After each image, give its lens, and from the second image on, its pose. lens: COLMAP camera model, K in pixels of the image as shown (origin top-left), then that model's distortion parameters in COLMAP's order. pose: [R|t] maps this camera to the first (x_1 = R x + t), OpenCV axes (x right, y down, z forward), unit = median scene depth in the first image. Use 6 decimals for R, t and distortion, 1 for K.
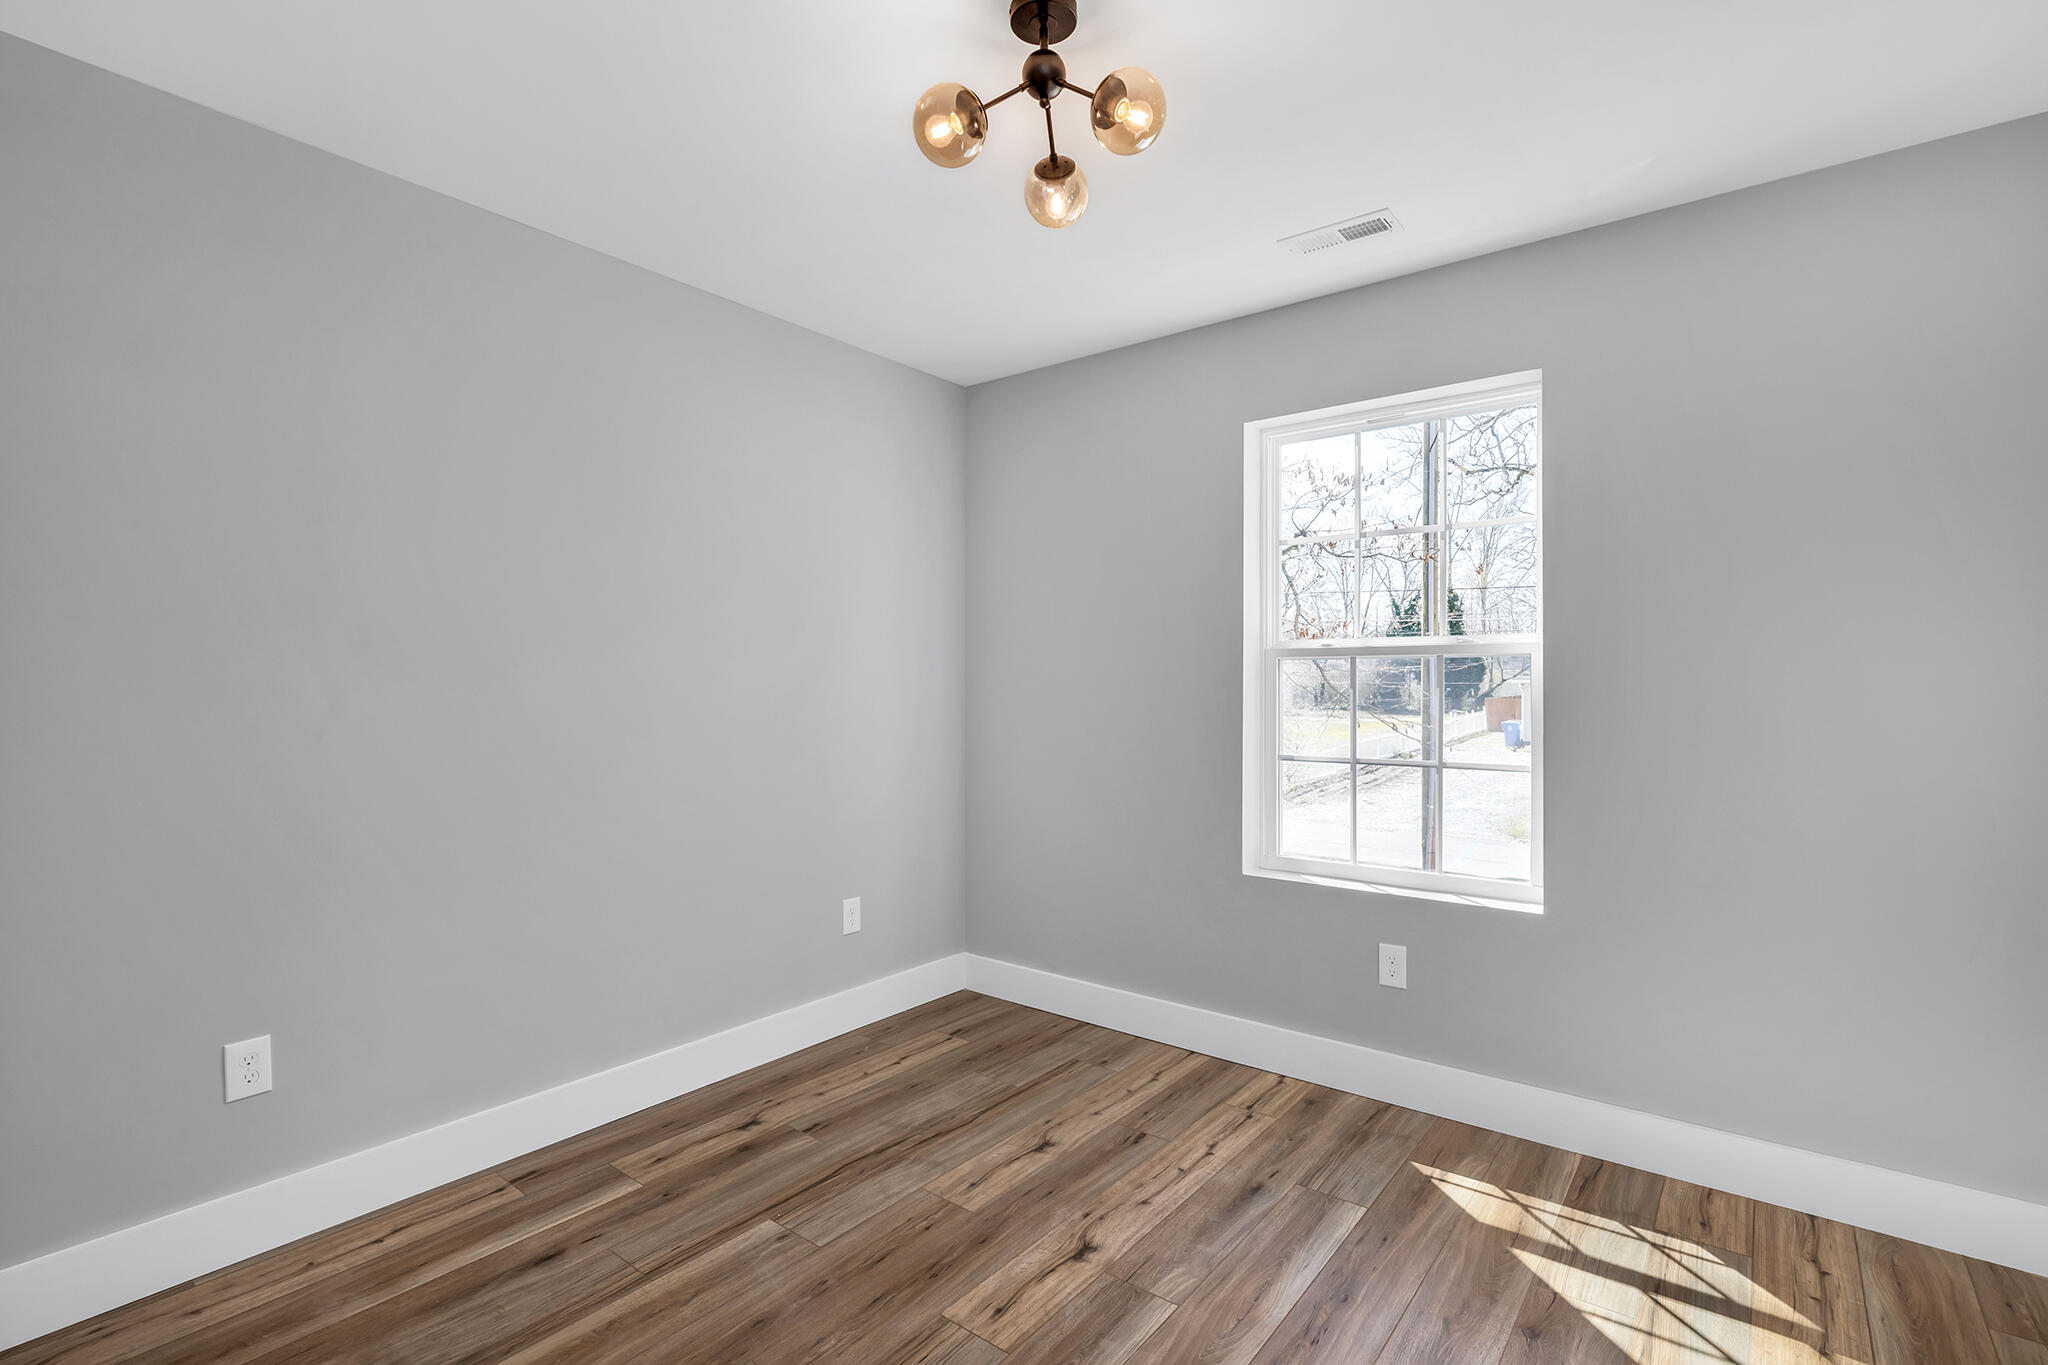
lens RADIAL K [[944.3, 0, 1024.3], [0, 944.3, 675.0], [0, 0, 1]] dist [0.001727, -0.000354]
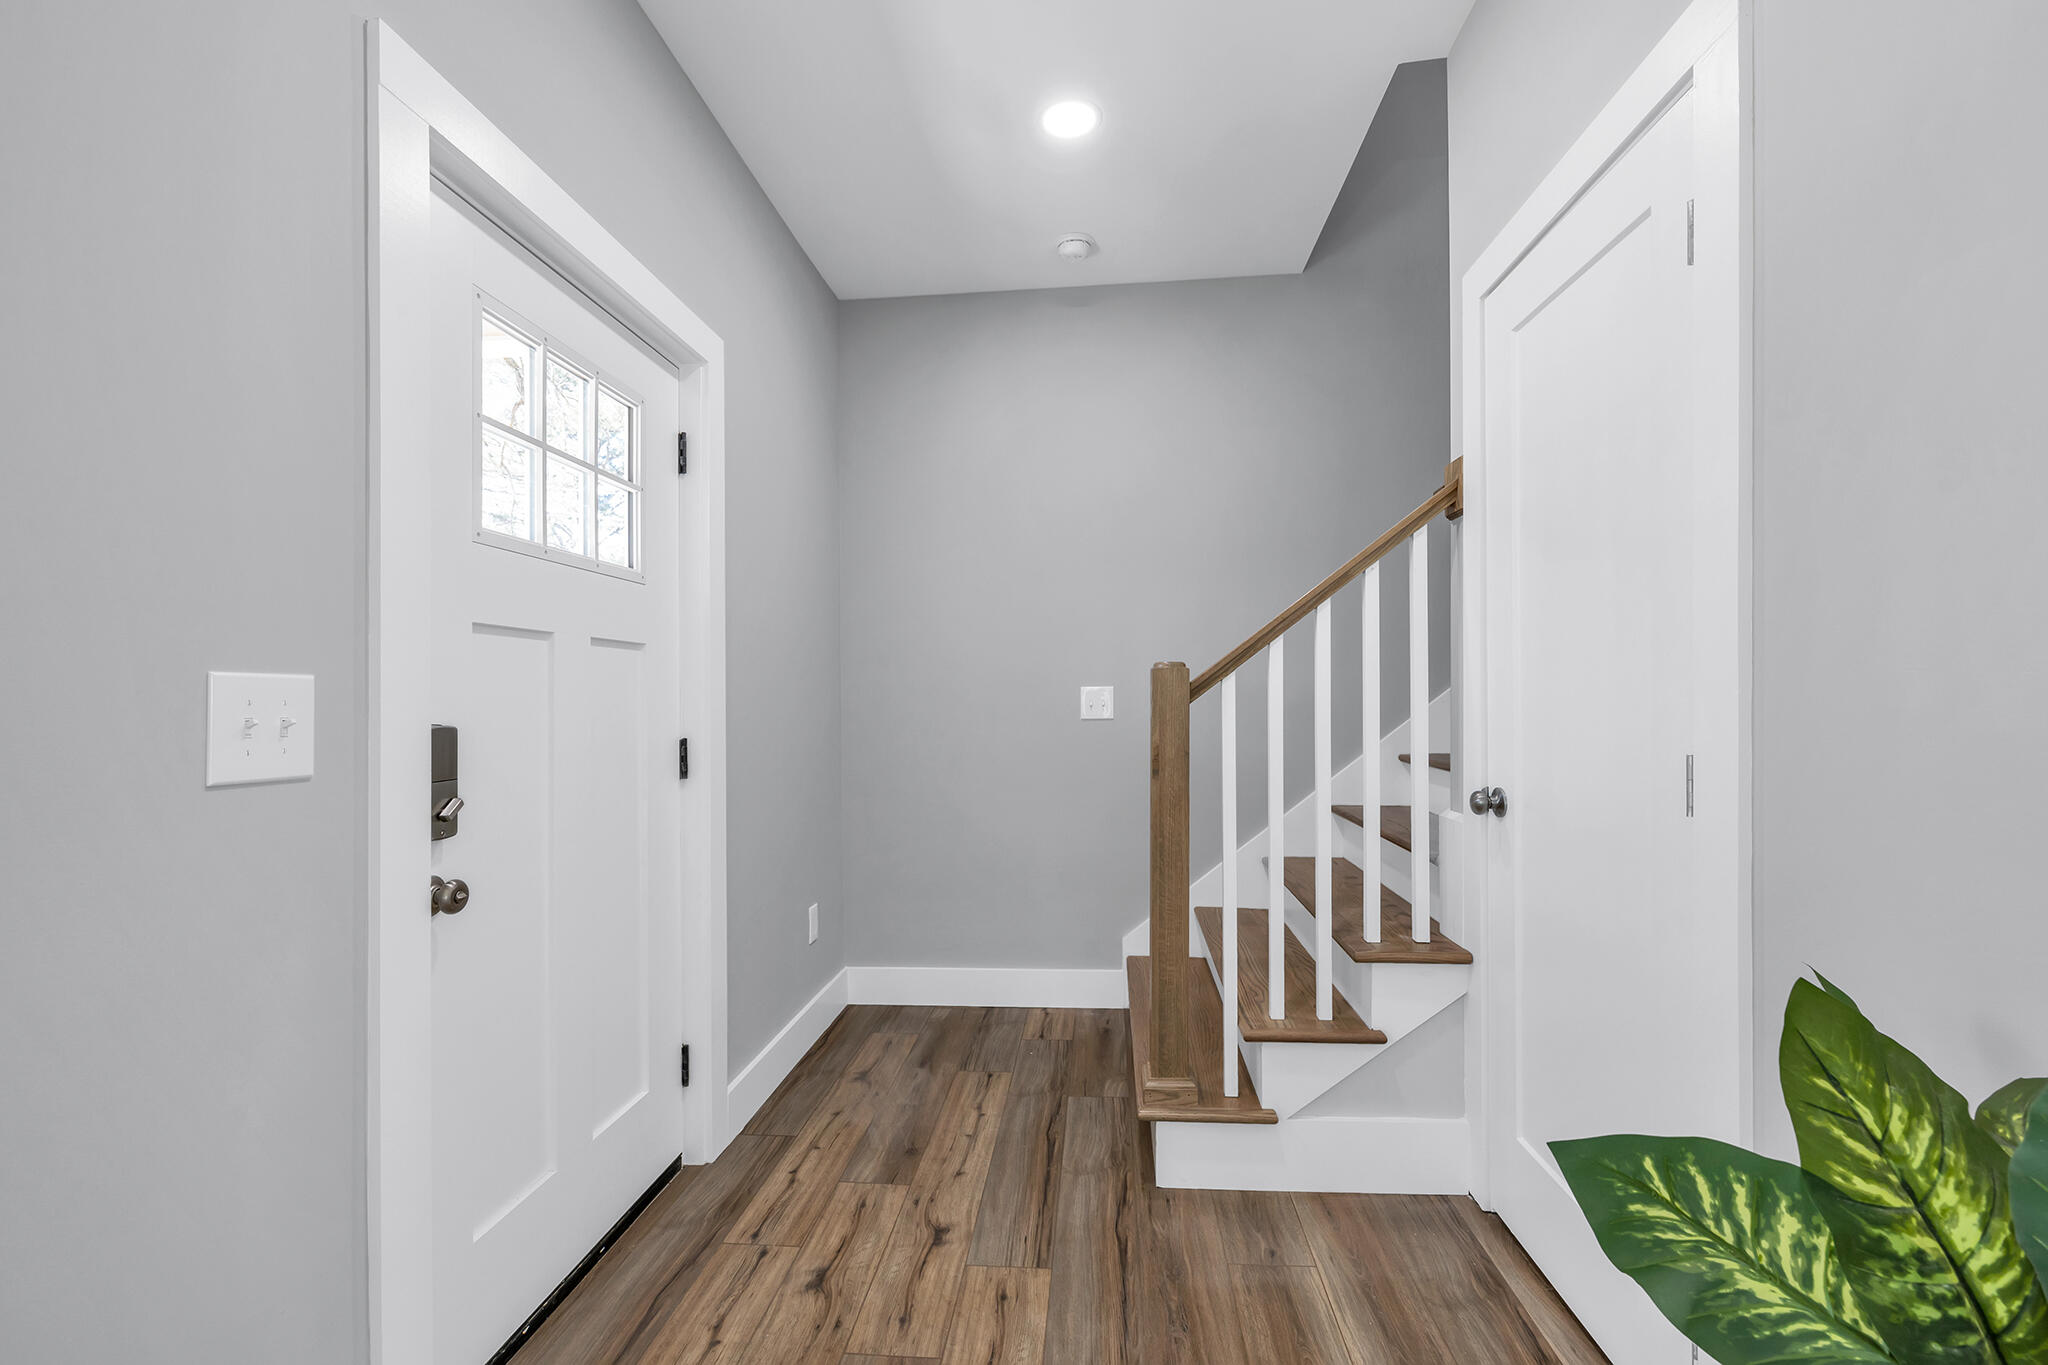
lens RADIAL K [[878.0, 0, 1031.0], [0, 878.0, 697.3], [0, 0, 1]] dist [0.005105, 0.000832]
pose [[-0.836922, 0.001573, -0.547320, 0.125983], [0.014323, 0.999716, -0.019029, 0.013252], [0.547135, -0.023764, -0.836707, 0.494146]]
